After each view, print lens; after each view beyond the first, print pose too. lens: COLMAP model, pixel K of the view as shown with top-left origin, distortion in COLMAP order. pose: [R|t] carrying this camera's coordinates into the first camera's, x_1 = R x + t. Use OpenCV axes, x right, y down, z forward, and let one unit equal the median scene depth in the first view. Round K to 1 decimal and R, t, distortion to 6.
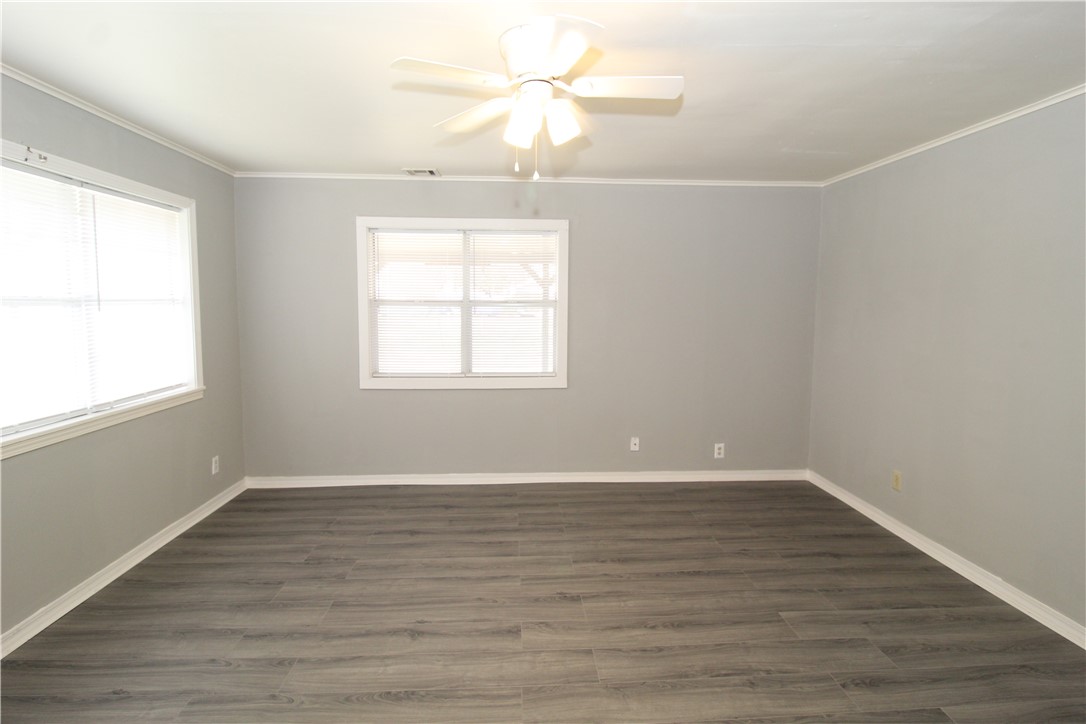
lens RADIAL K [[521.8, 0, 544.0], [0, 521.8, 343.7], [0, 0, 1]] dist [0.001686, -0.013929]
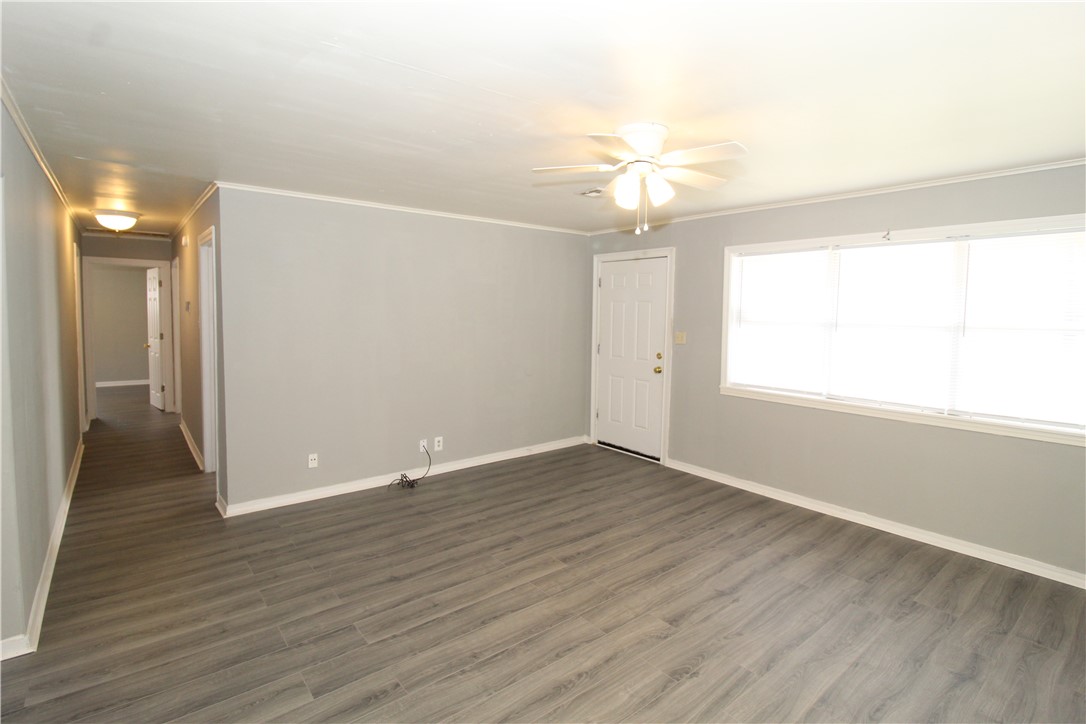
lens RADIAL K [[521.6, 0, 542.6], [0, 521.6, 340.5], [0, 0, 1]] dist [-0.000118, -0.012367]
pose [[-0.811954, 0.015612, -0.583512, 0.637123], [-0.062771, 0.991510, 0.113874, -0.121050], [0.580336, 0.129088, -0.804081, 1.304915]]
